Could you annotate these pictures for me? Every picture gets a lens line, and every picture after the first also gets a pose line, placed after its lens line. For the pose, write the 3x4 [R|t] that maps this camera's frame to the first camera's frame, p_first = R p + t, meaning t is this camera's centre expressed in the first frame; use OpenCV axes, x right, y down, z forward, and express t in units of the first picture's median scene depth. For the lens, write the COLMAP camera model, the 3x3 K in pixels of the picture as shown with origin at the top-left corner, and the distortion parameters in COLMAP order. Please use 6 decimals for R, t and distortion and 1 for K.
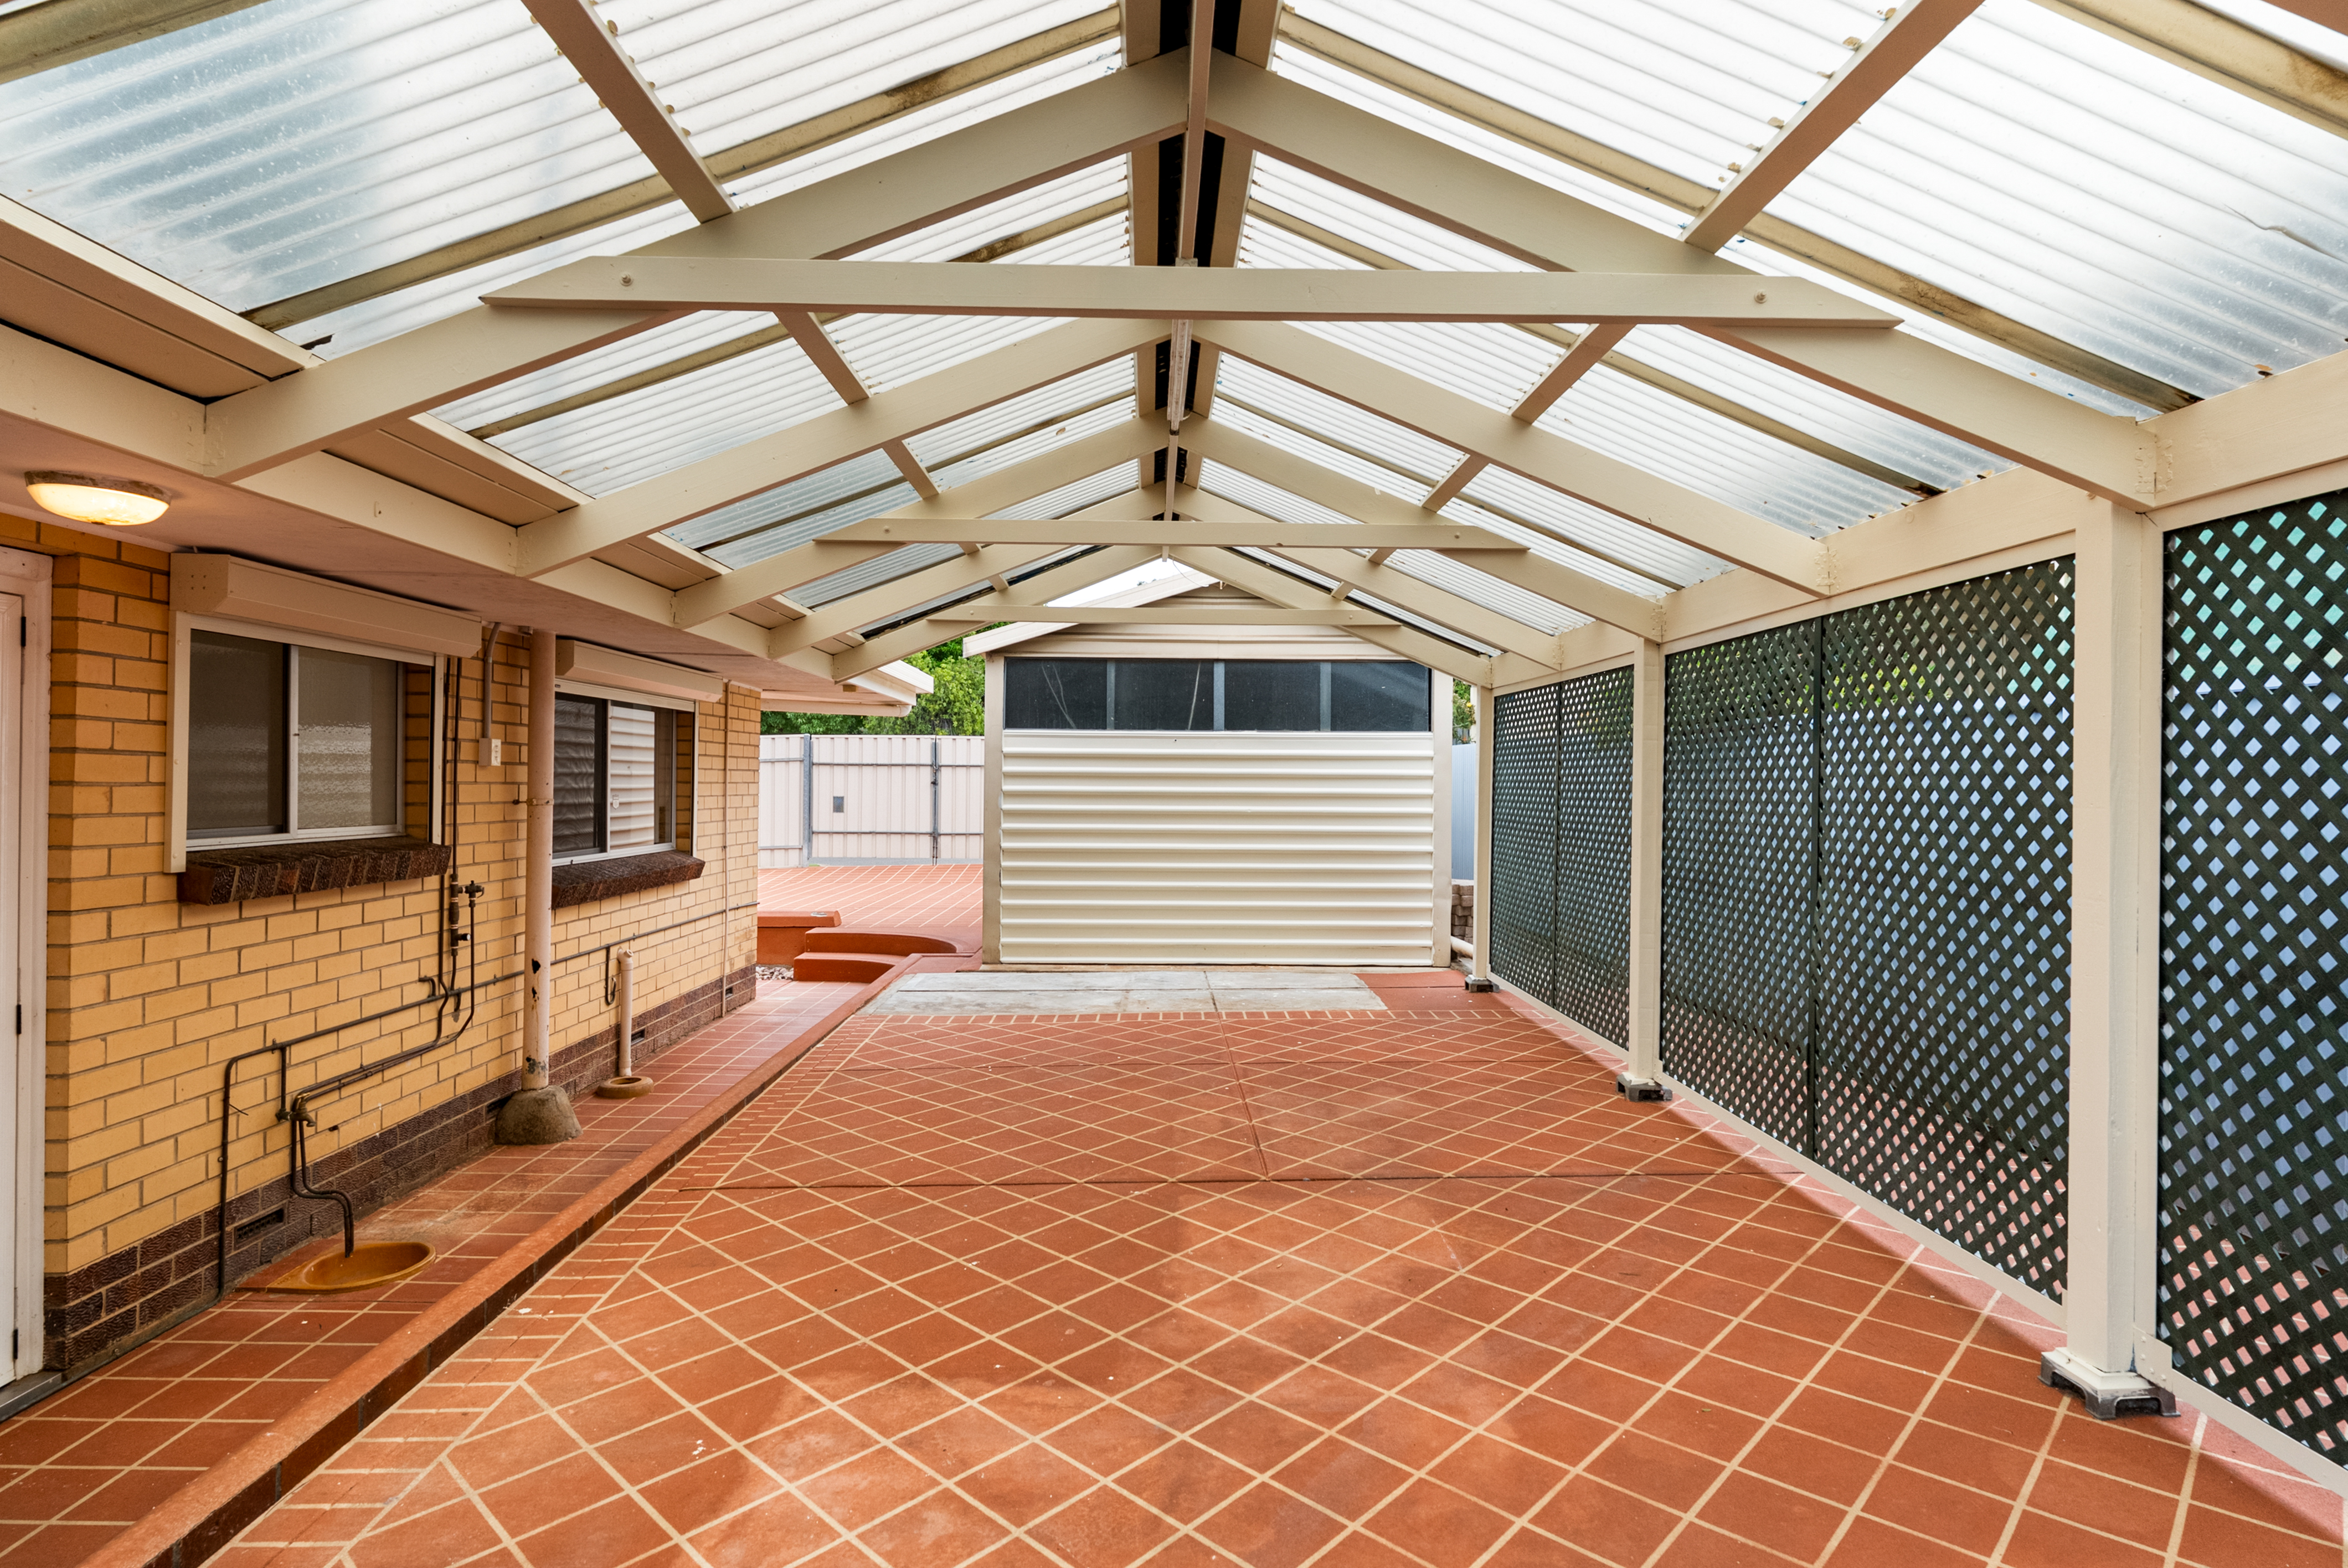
lens RADIAL K [[1226.5, 0, 1174.0], [0, 1226.5, 784.0], [0, 0, 1]] dist [-0.003094, 0.000578]
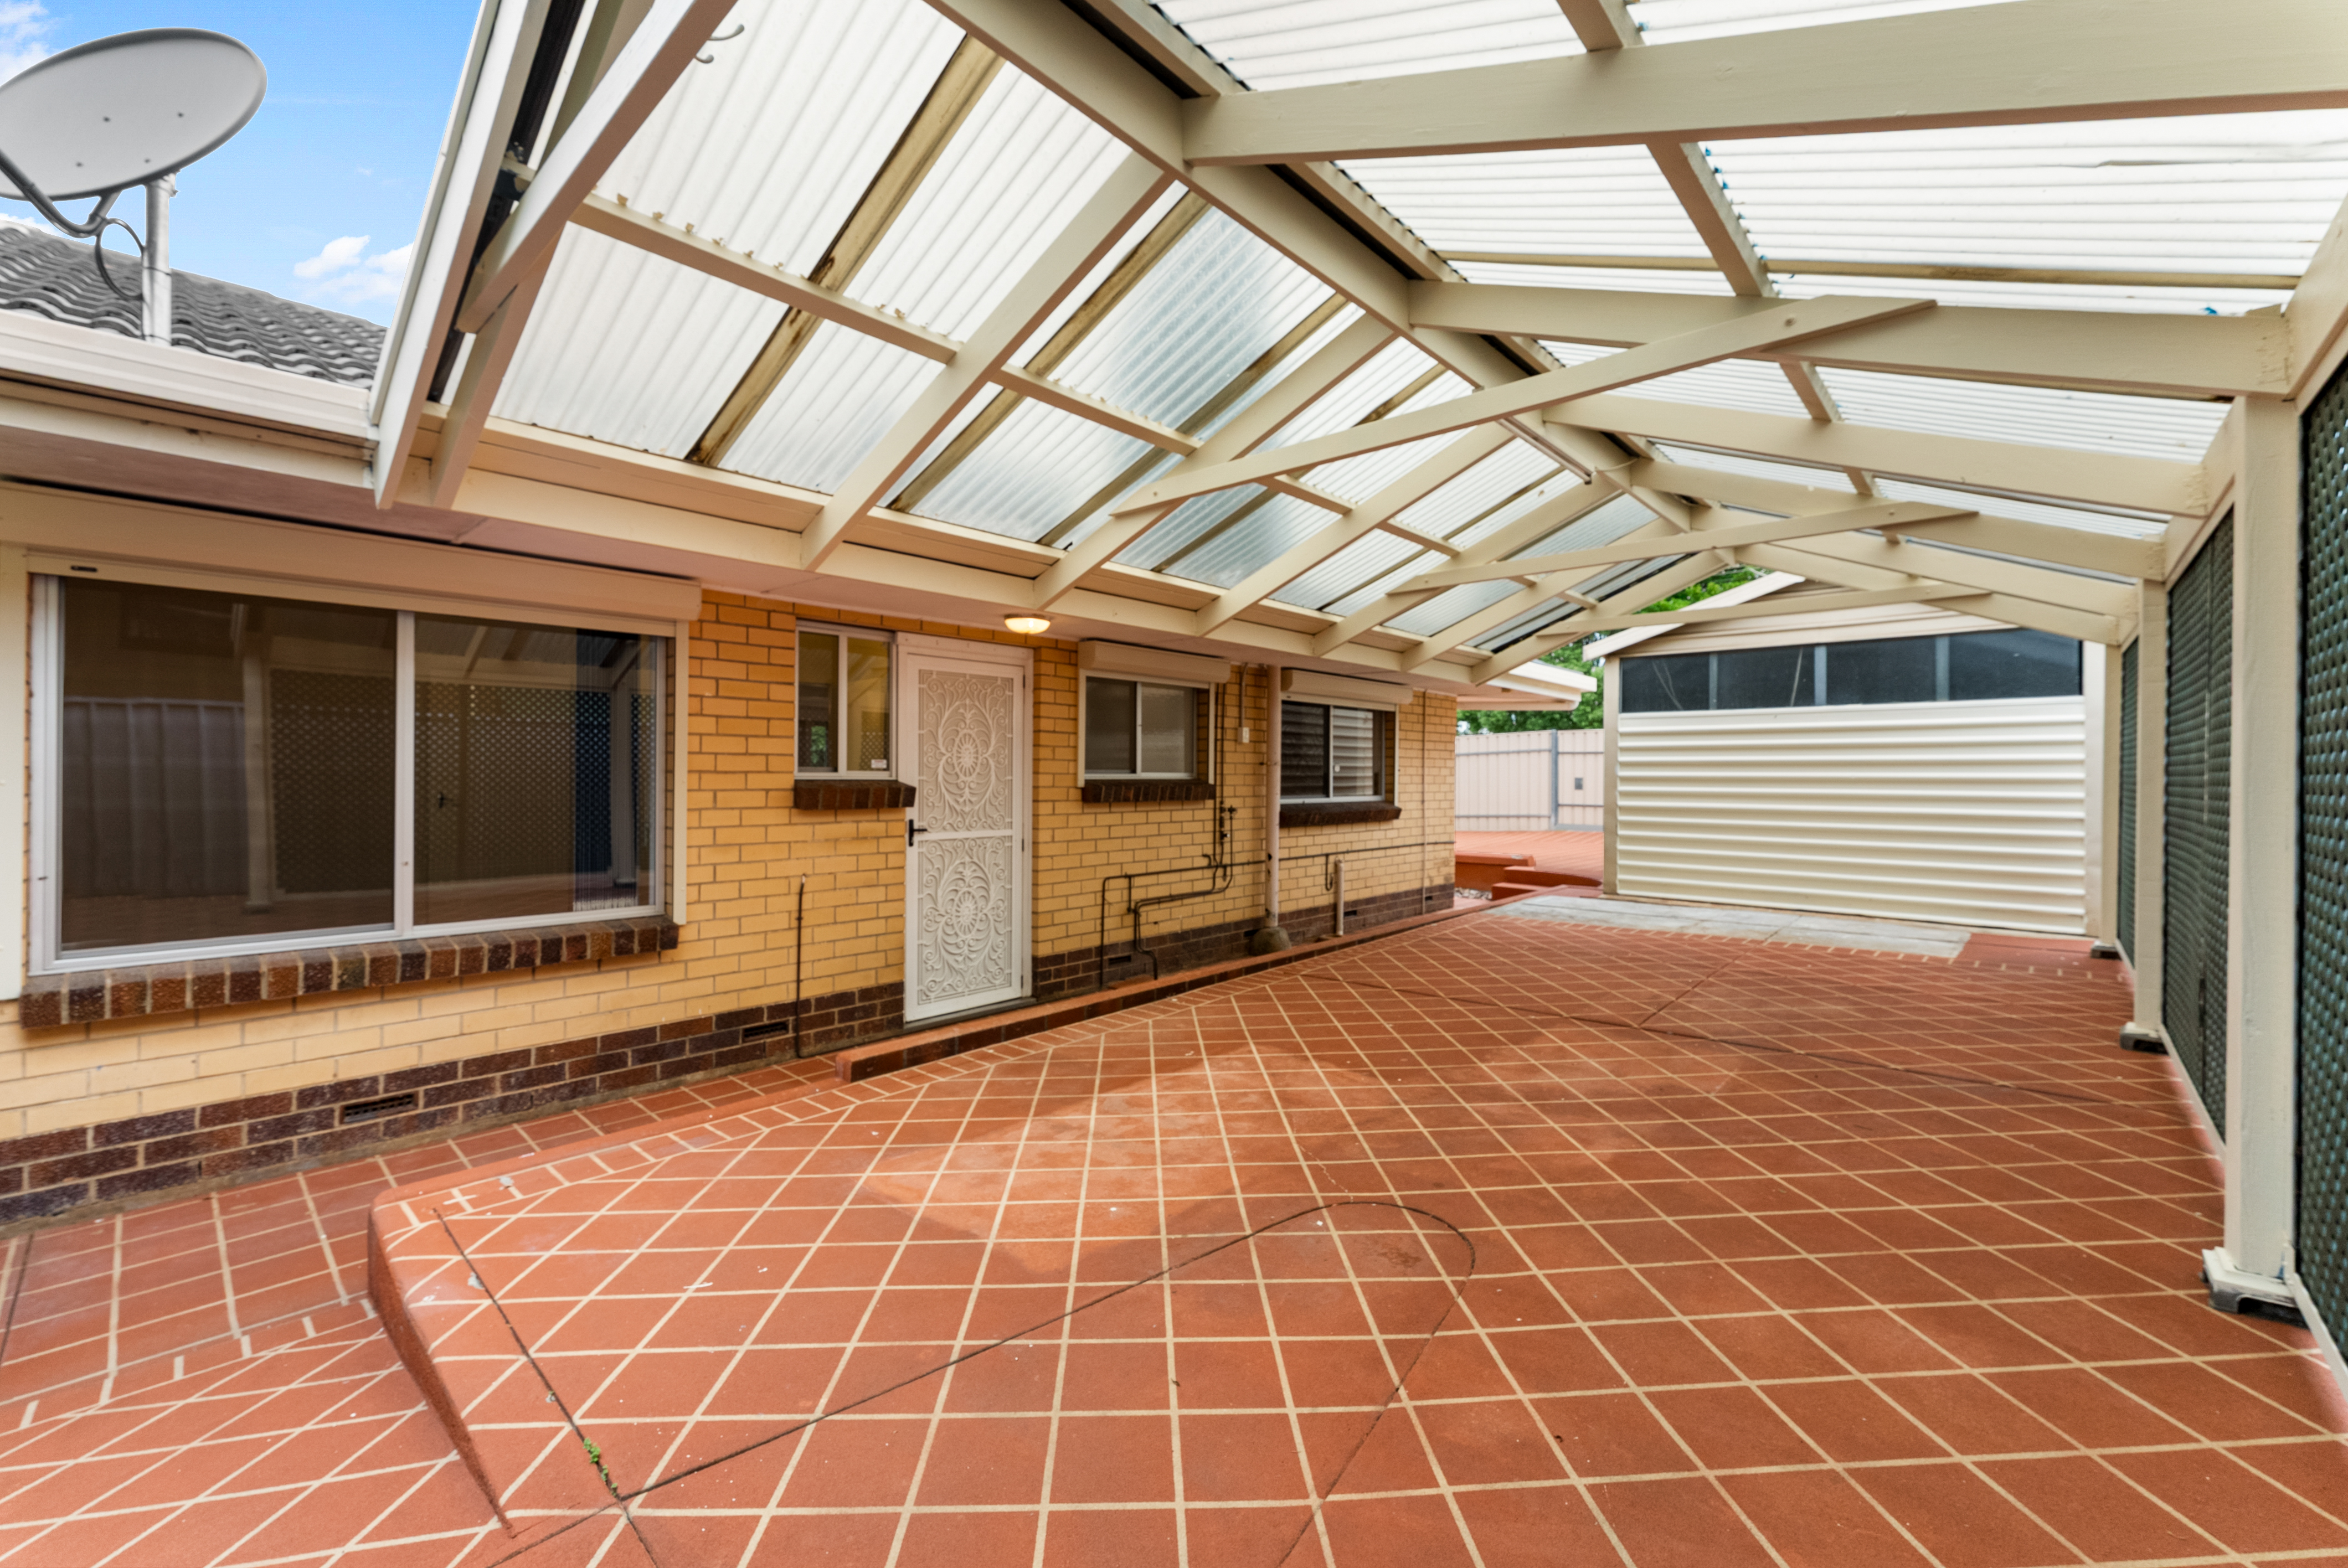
lens RADIAL K [[953.1, 0, 1174.0], [0, 953.1, 784.0], [0, 0, 1]] dist [0.005700, -0.000130]
pose [[0.722784, 0.003485, -0.691065, 0.364450], [-0.001546, 0.999993, 0.003425, 0.044758], [0.691072, -0.001407, 0.722784, -0.090203]]
